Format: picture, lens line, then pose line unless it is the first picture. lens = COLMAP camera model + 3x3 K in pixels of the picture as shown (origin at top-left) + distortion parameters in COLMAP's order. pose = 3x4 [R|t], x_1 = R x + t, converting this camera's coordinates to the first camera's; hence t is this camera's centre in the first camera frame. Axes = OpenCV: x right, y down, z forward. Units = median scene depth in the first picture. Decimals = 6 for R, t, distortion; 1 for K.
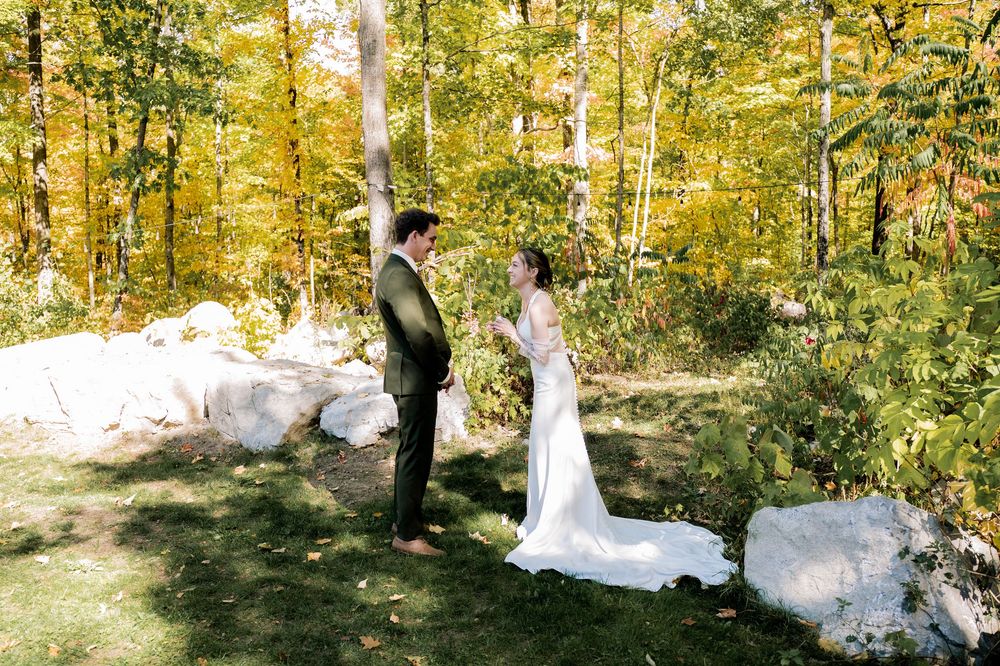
lens RADIAL K [[805.9, 0, 477.9], [0, 805.9, 345.0], [0, 0, 1]] dist [0.000539, -0.000187]
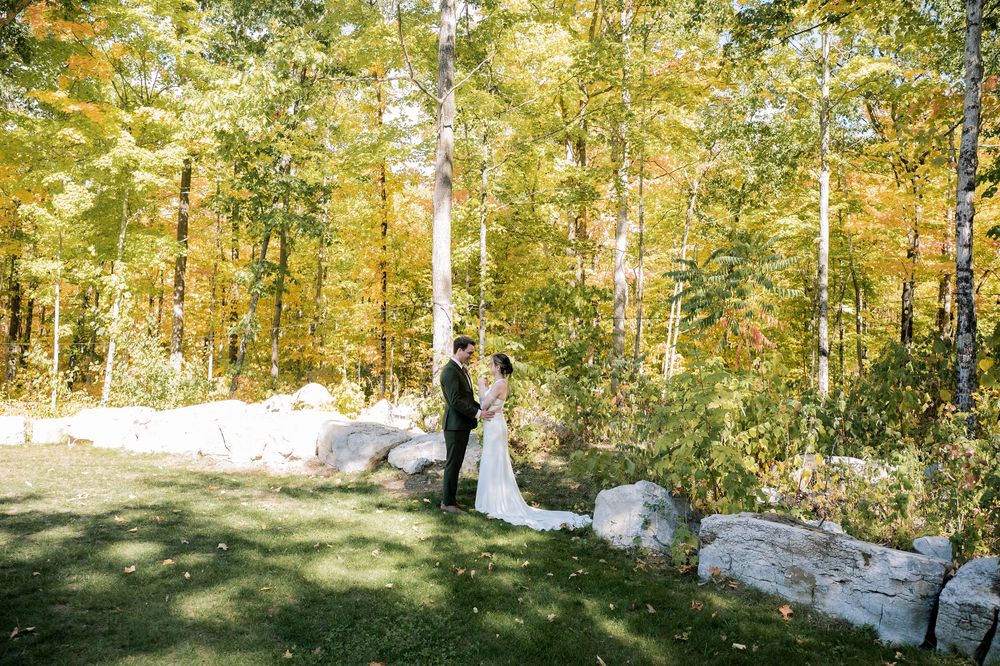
lens RADIAL K [[827.2, 0, 500.0], [0, 827.2, 333.0], [0, 0, 1]] dist [-0.011862, -0.001918]
pose [[0.996561, 0.037235, -0.074026, 0.081306], [-0.046639, 0.990460, -0.129666, 0.030505], [0.068492, 0.132672, 0.988791, -0.379011]]
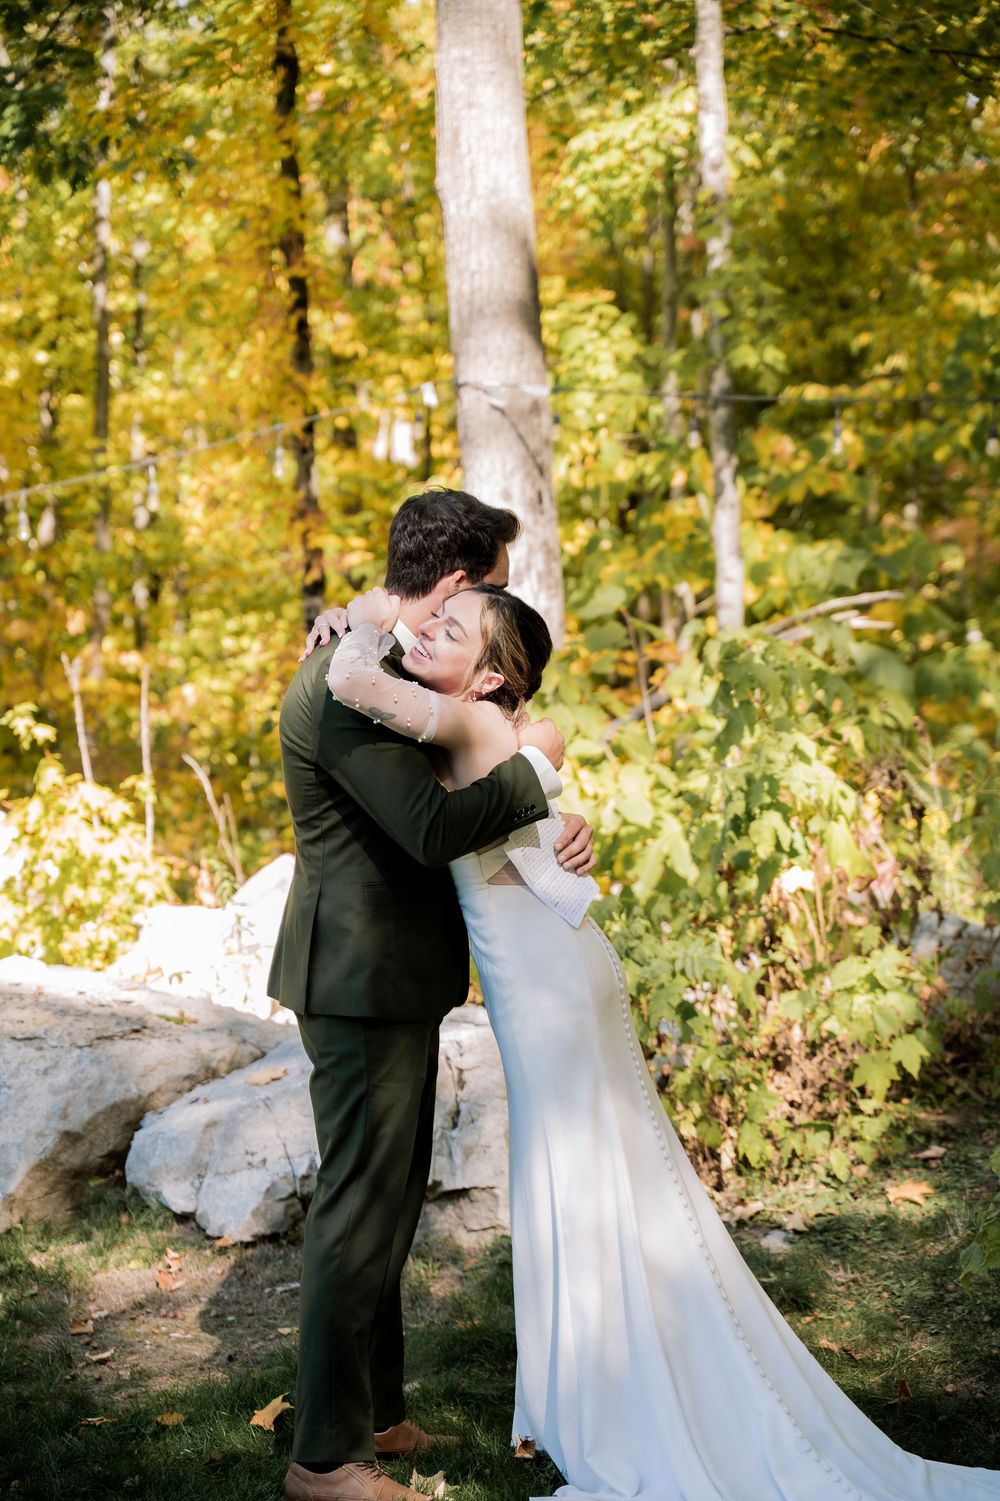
lens RADIAL K [[3286.7, 0, 500.0], [0, 3286.7, 750.5], [0, 0, 1]] dist [0.090194, 0.036346]
pose [[0.975127, -0.006167, -0.221562, 0.130401], [-0.011498, 0.996859, -0.078353, 0.021168], [0.221350, 0.078951, 0.971993, -0.118126]]
